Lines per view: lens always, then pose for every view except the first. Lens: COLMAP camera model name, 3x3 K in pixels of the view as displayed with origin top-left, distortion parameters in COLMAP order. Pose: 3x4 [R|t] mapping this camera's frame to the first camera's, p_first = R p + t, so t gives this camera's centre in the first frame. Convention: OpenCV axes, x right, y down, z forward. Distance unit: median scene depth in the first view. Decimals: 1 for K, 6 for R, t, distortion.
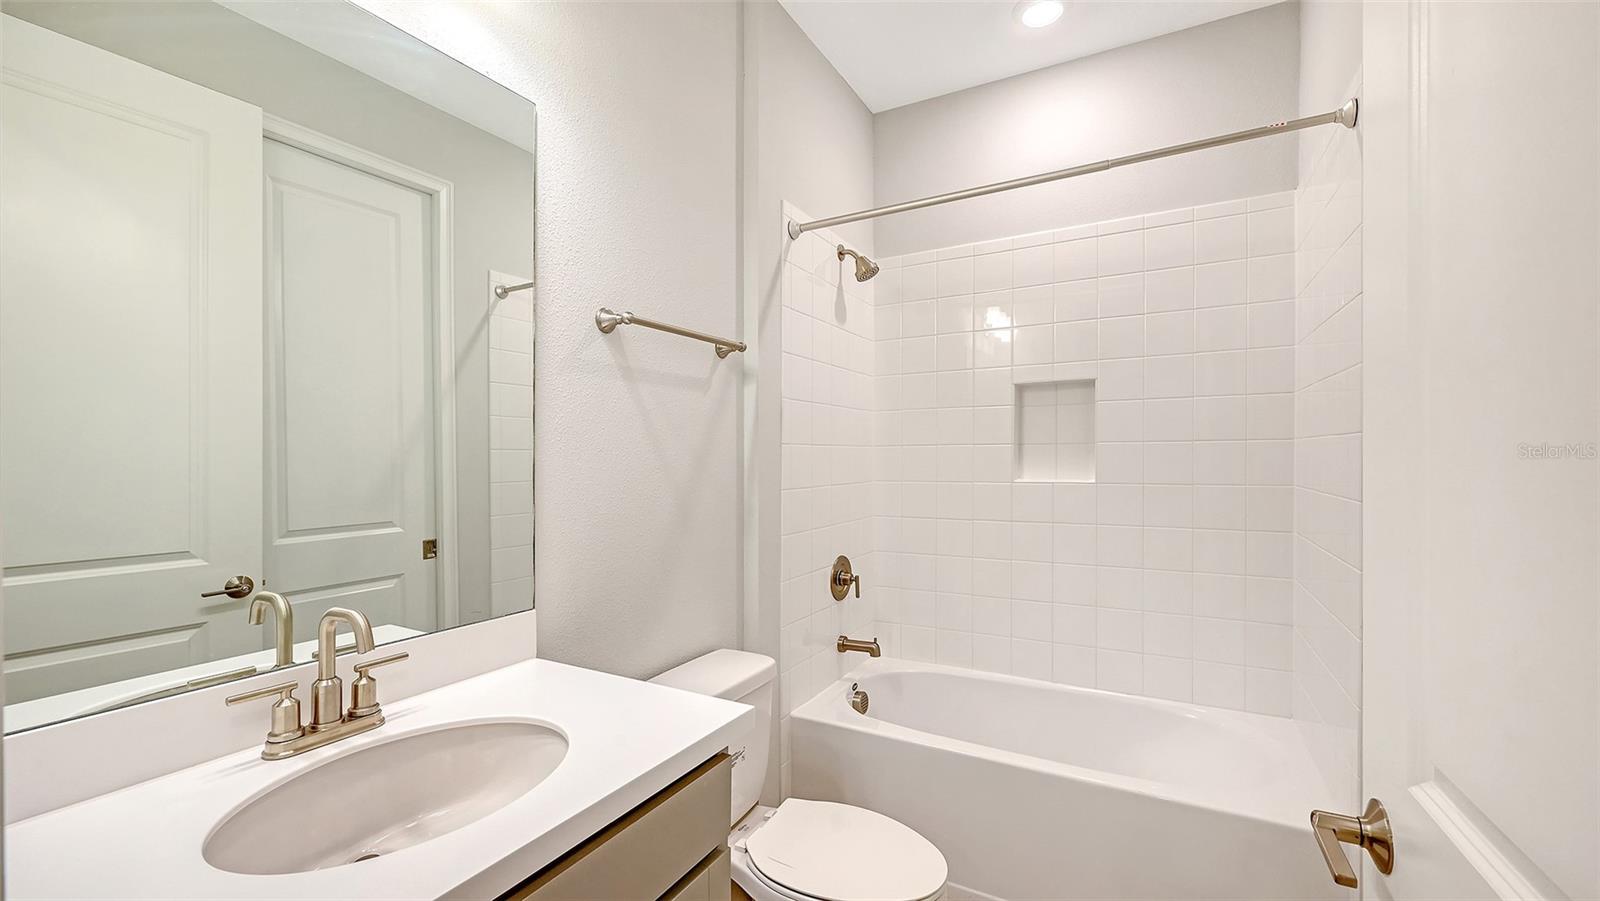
lens RADIAL K [[642.3, 0, 804.1], [0, 642.3, 459.1], [0, 0, 1]] dist [-0.003076, 0.000500]
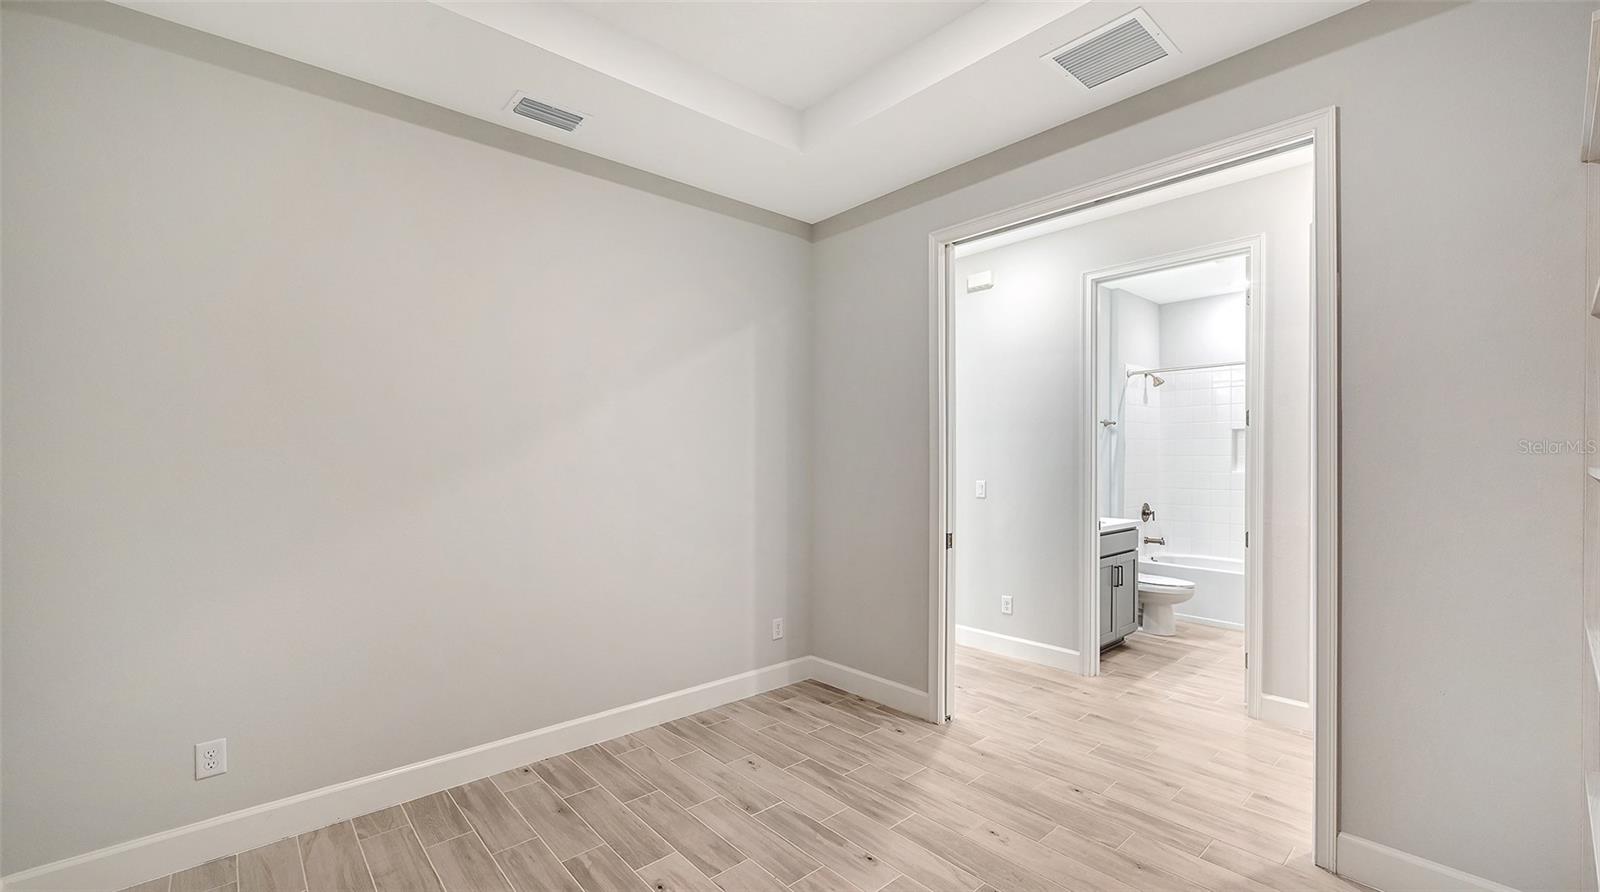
lens RADIAL K [[642.3, 0, 801.6], [0, 642.3, 451.6], [0, 0, 1]] dist [-0.003076, 0.000500]
pose [[0.948617, 0.005760, -0.316375, -0.401269], [-0.006589, 0.999977, -0.001550, -0.027803], [0.316359, 0.003555, 0.948633, -1.658650]]
